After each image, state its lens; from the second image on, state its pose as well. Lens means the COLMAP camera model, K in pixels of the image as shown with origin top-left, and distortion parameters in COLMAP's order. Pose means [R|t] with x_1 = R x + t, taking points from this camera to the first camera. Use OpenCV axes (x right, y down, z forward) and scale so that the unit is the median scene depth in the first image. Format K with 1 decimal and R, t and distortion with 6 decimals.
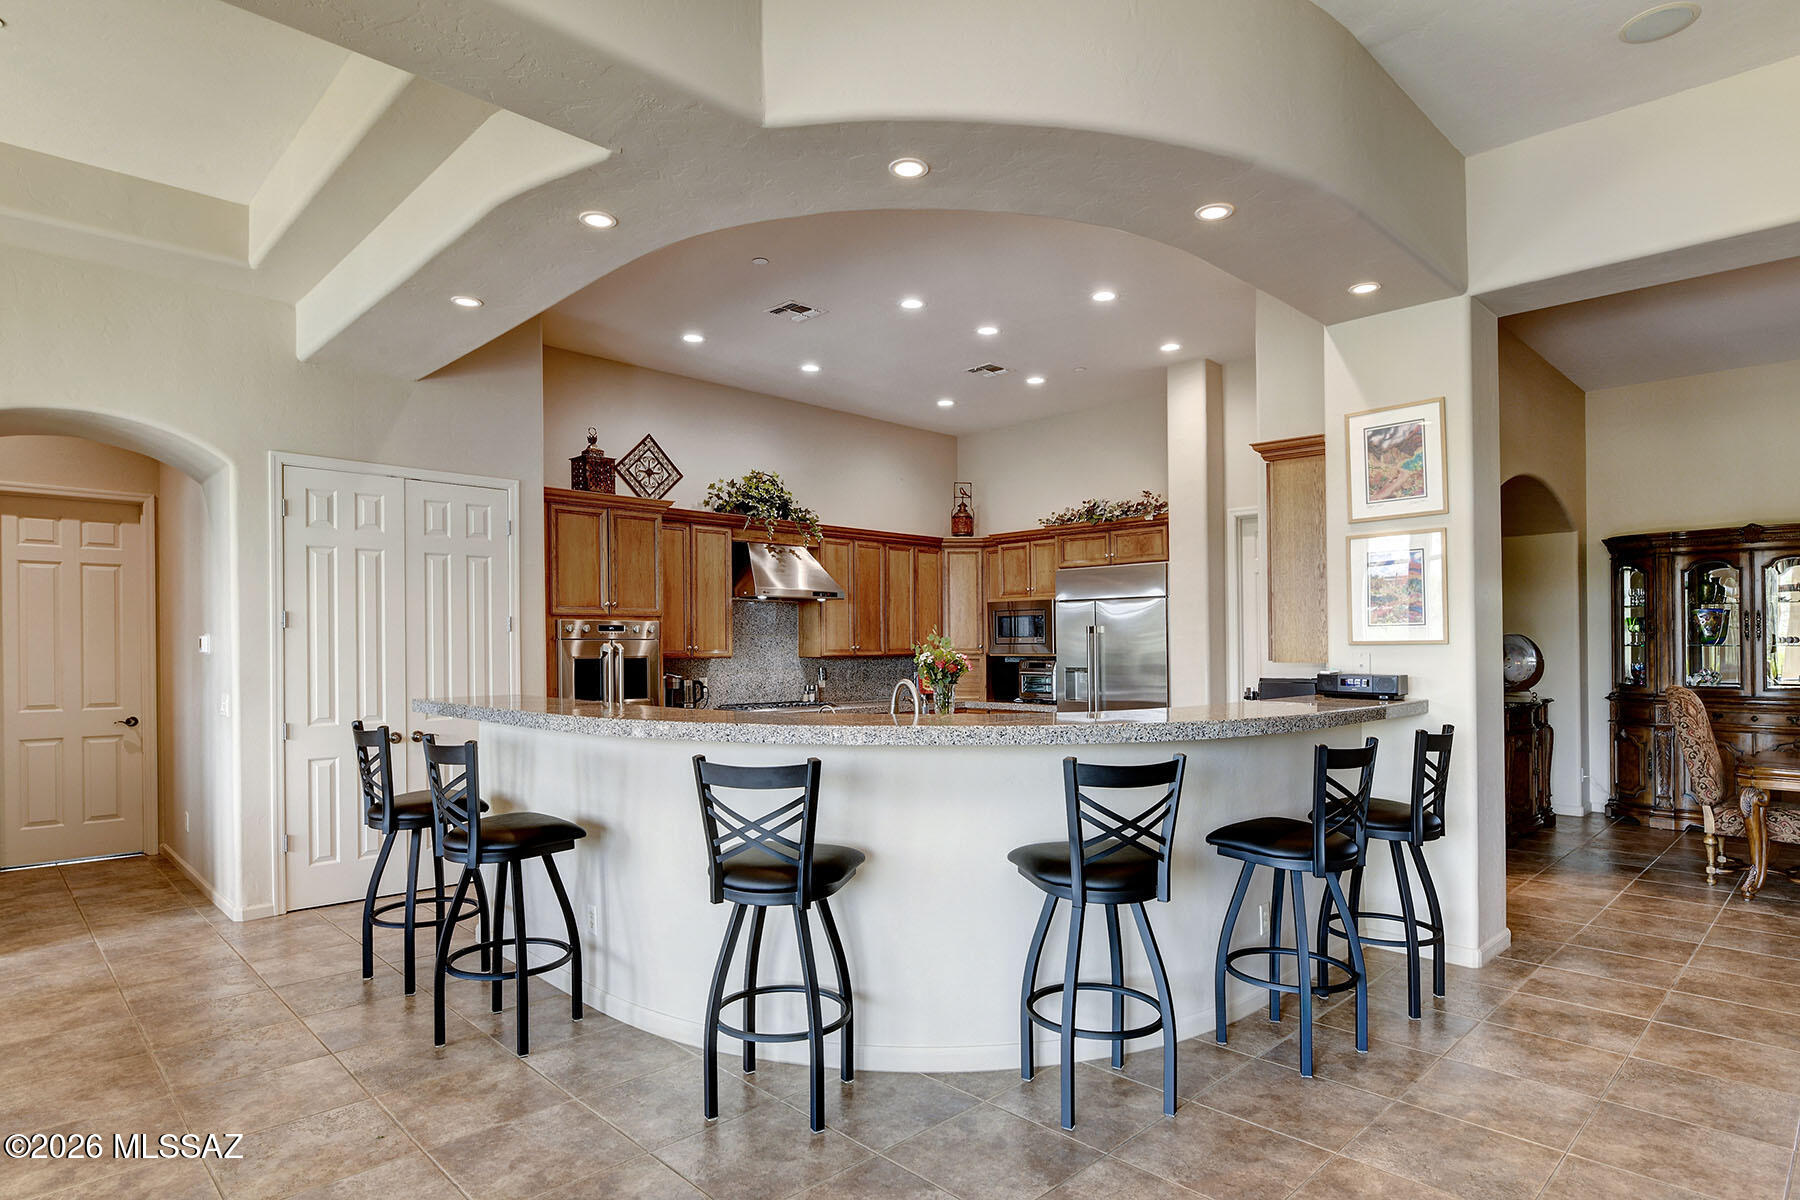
lens RADIAL K [[1000.4, 0, 940.2], [0, 1000.4, 646.0], [0, 0, 1]] dist [0.002946, 0.000425]
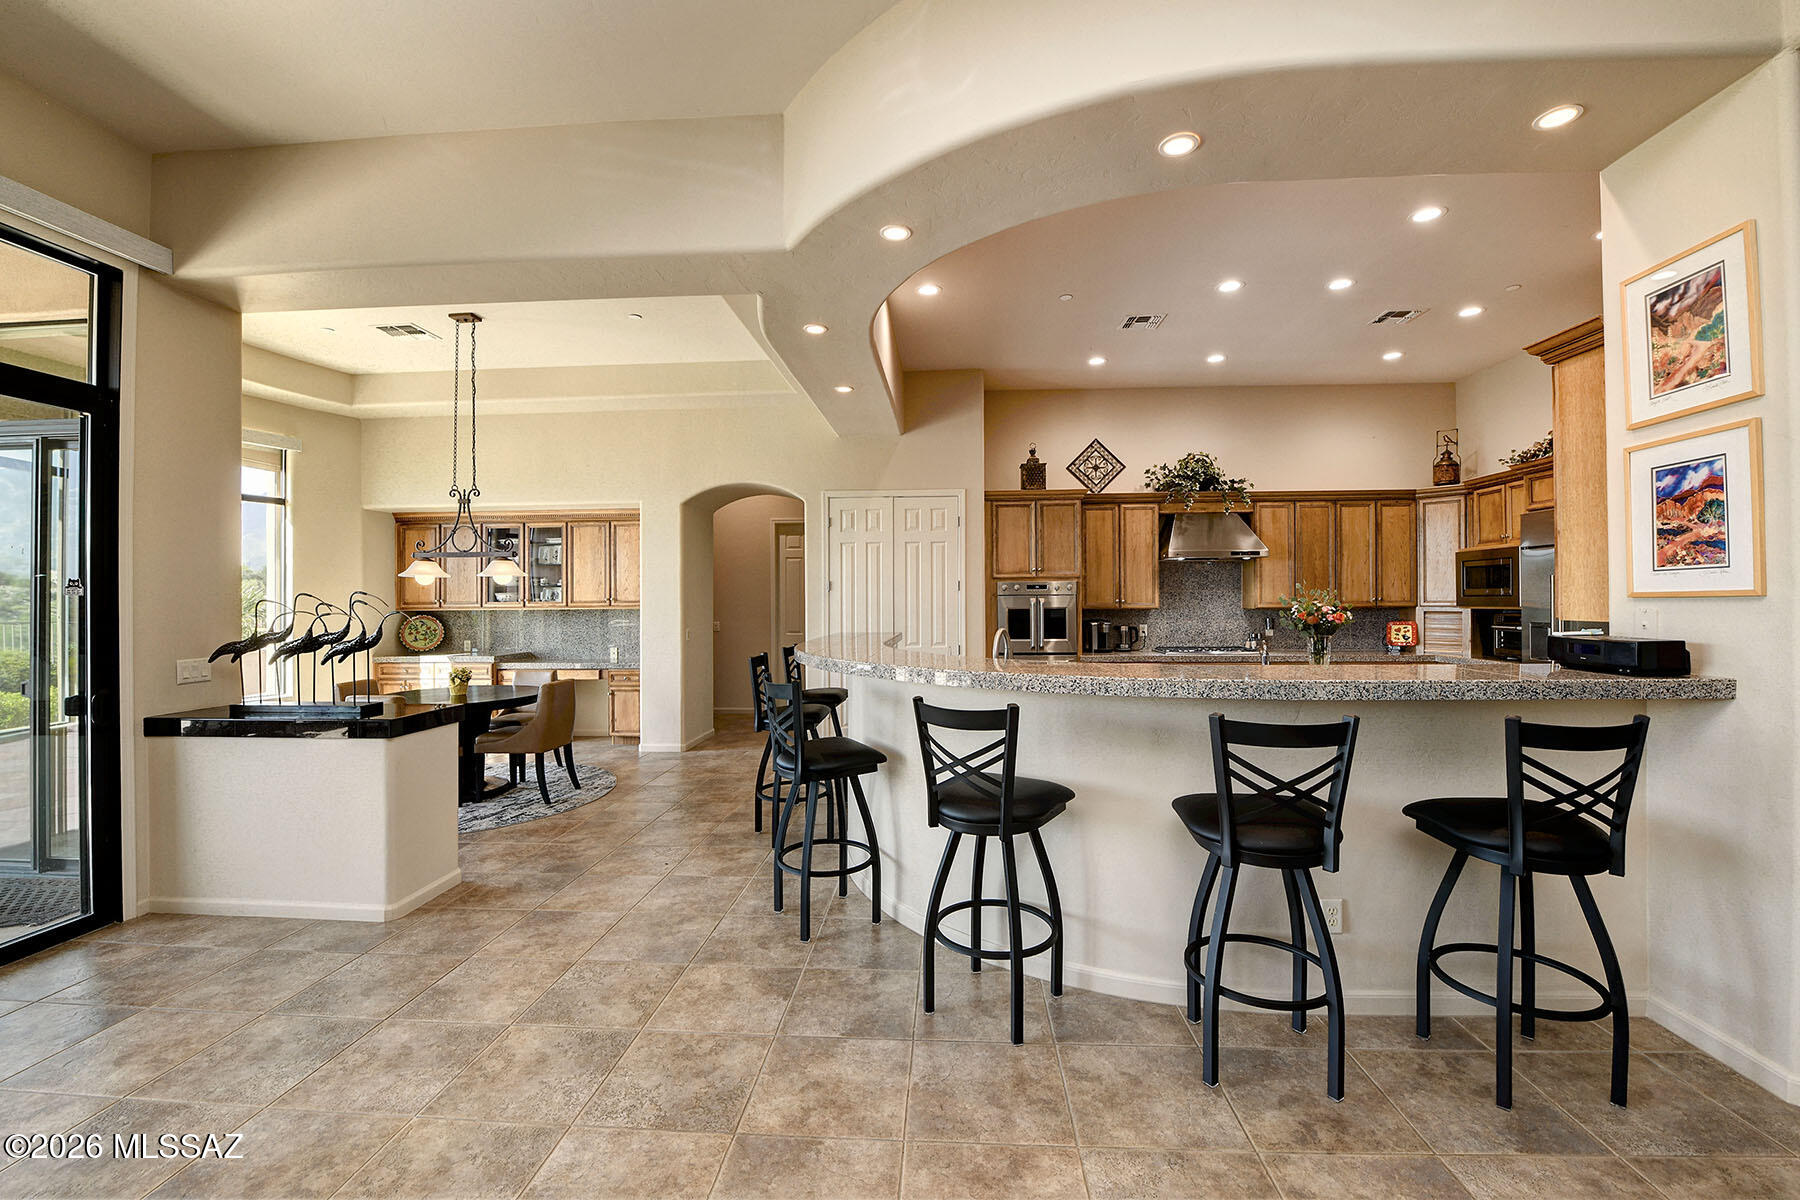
lens RADIAL K [[758.5, 0, 907.1], [0, 758.5, 609.7], [0, 0, 1]] dist [-0.018326, -0.000397]
pose [[0.638740, 0.008387, -0.769377, 0.308064], [0.002982, 0.999906, 0.013376, -0.000551], [0.769417, -0.010838, 0.638655, 0.163107]]
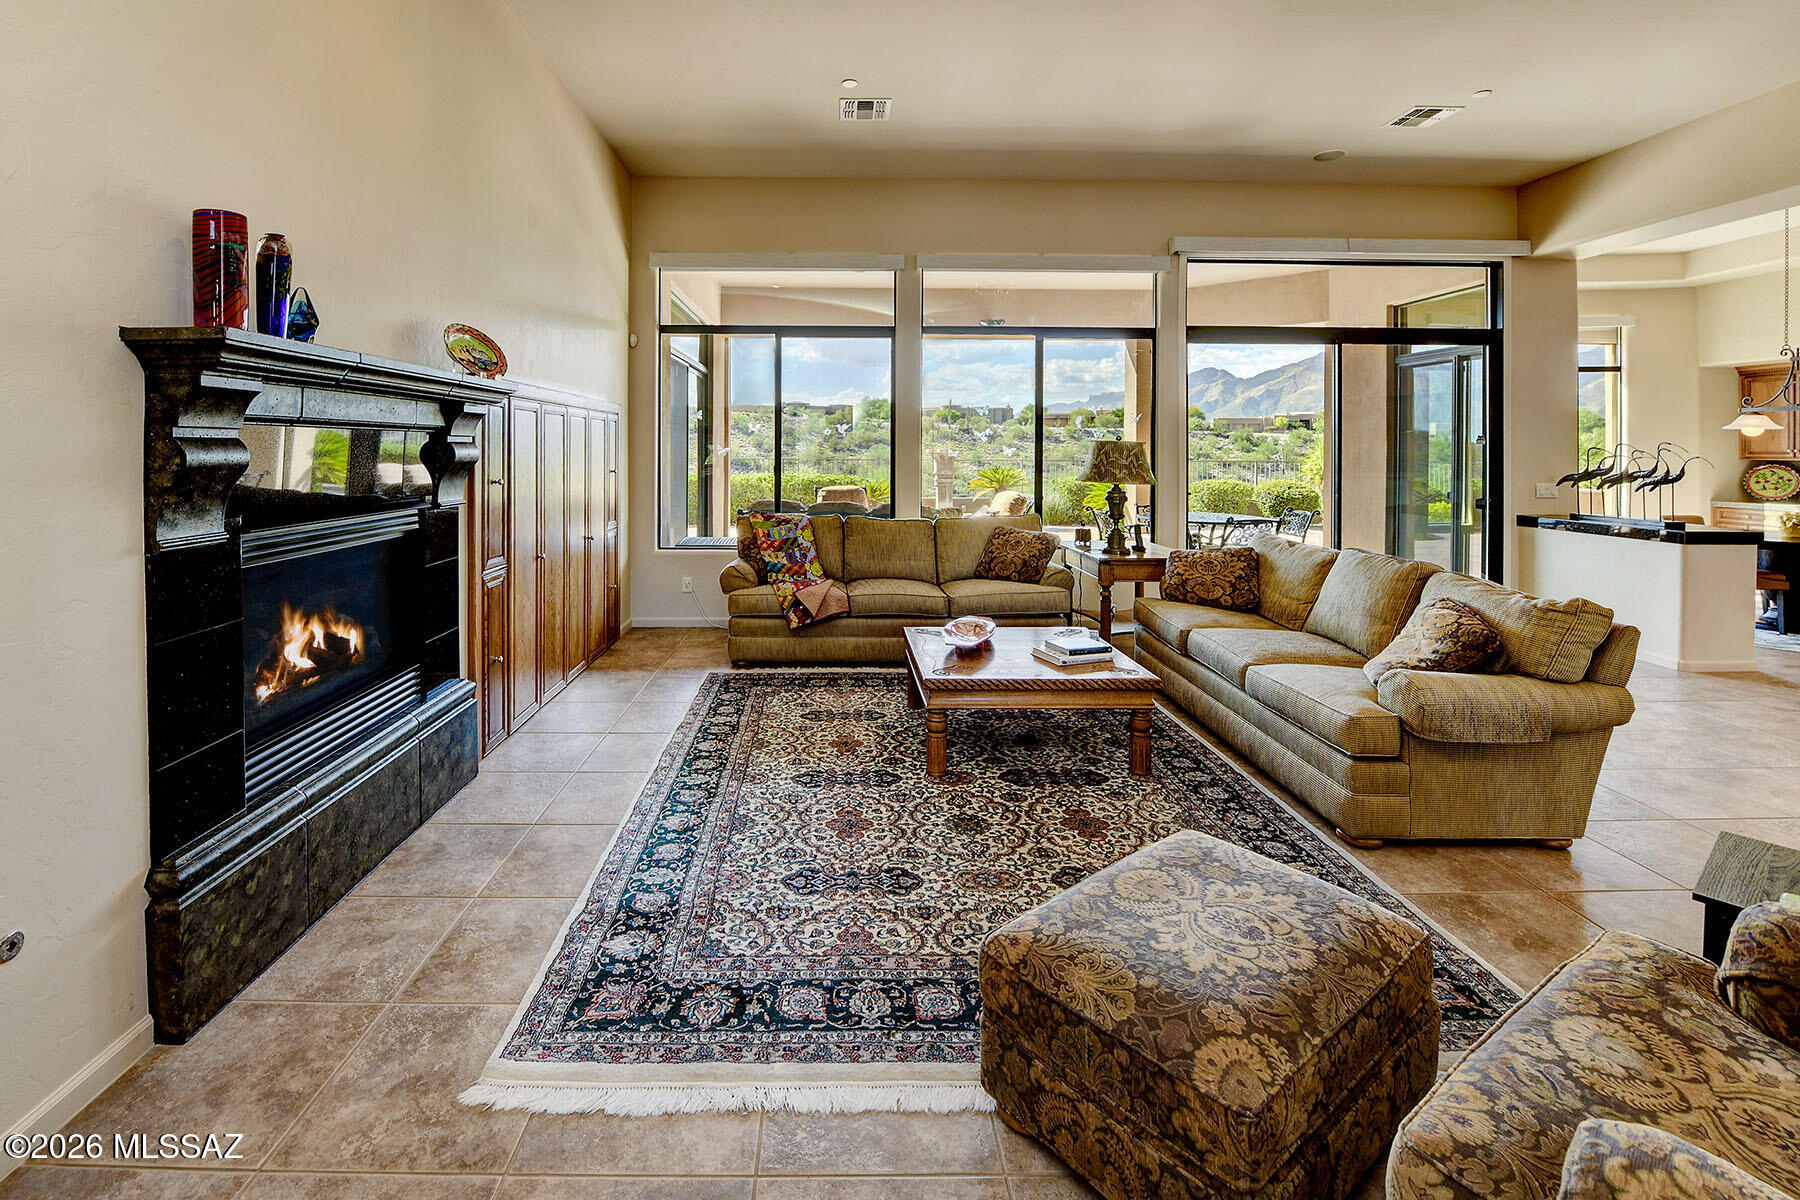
lens RADIAL K [[765.9, 0, 830.1], [0, 765.9, 425.7], [0, 0, 1]] dist [-0.002308, -0.000449]
pose [[-0.732168, -0.022661, -0.680747, 0.730524], [-0.007635, 0.999657, -0.025066, 0.001075], [0.681081, -0.013155, -0.732090, 0.191155]]
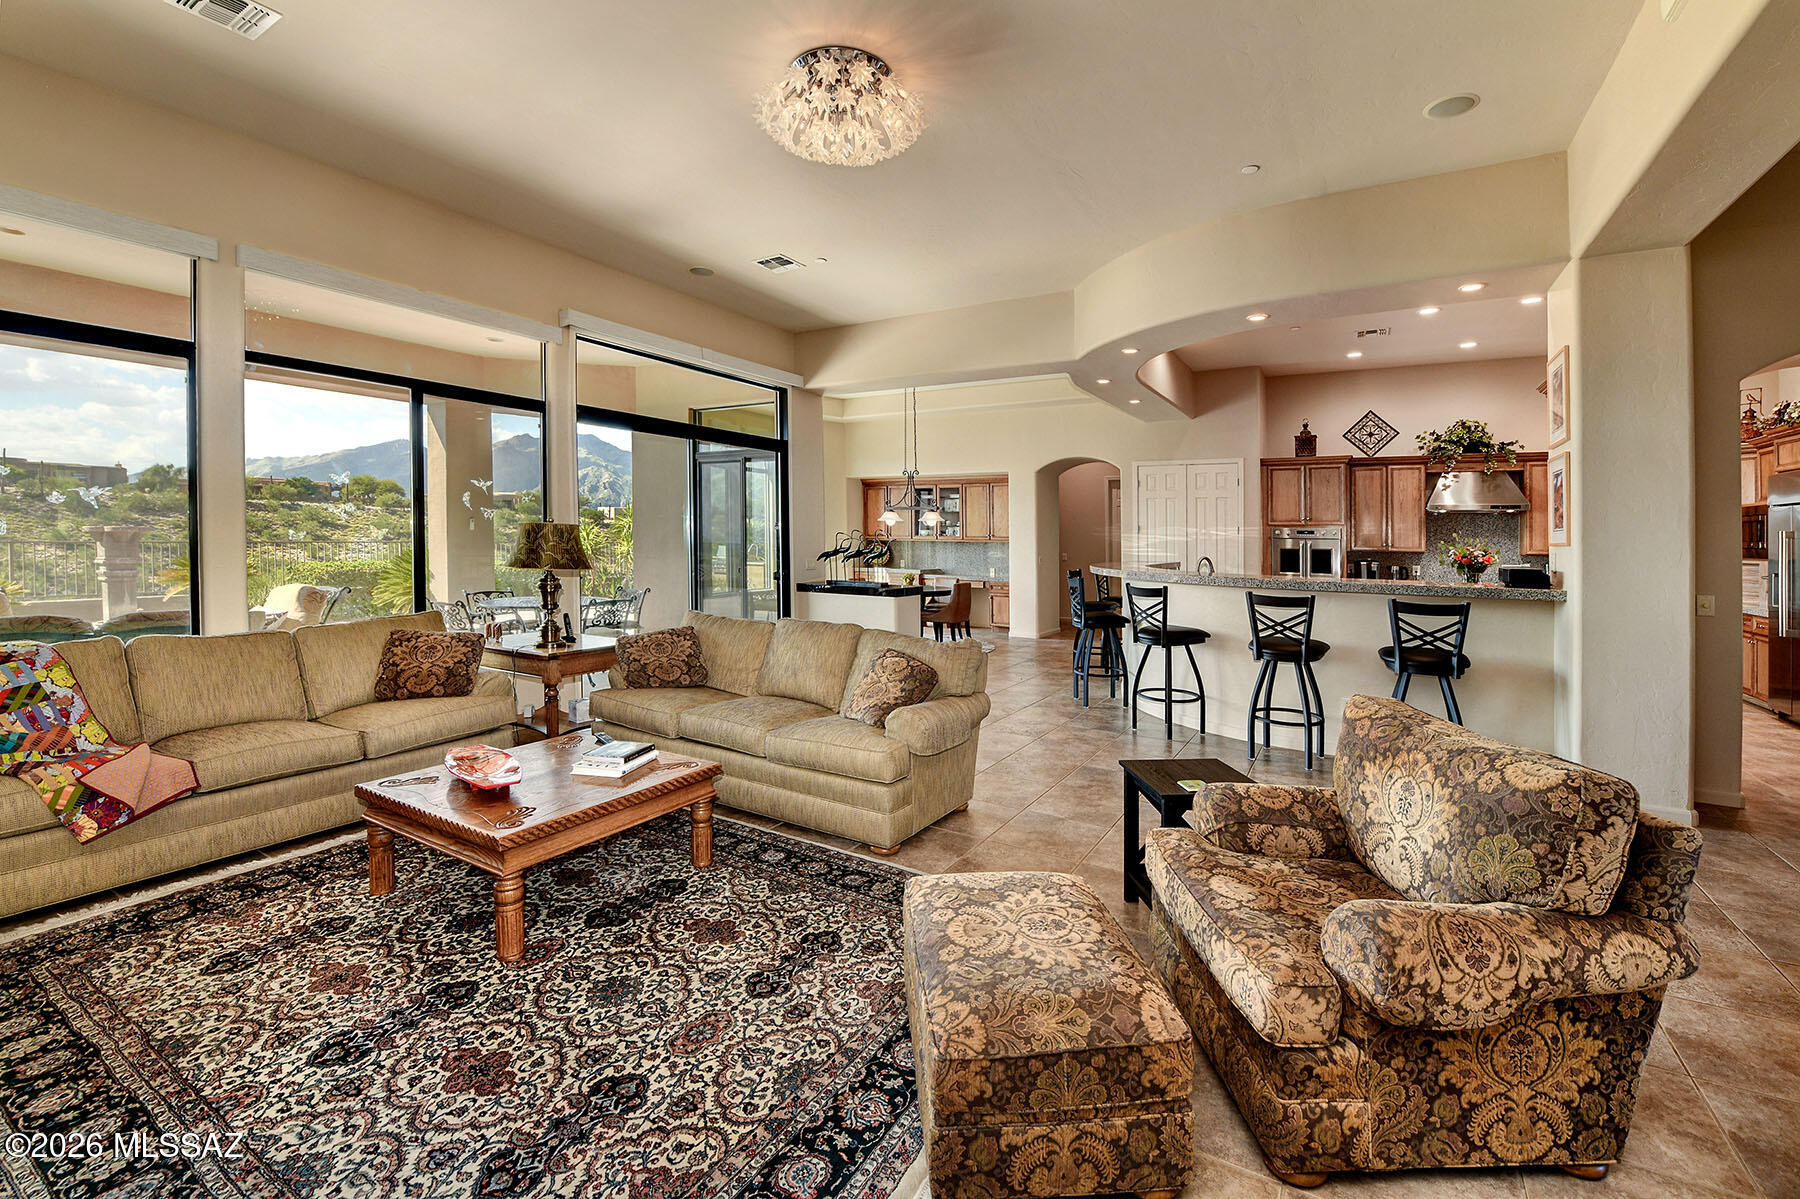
lens RADIAL K [[797.2, 0, 881.7], [0, 797.2, 516.0], [0, 0, 1]] dist [-0.016919, -0.000511]
pose [[0.196737, -0.019592, -0.980260, 0.759591], [-0.018821, 0.999541, -0.023755, 0.000424], [0.980276, 0.023123, 0.196278, -0.005809]]
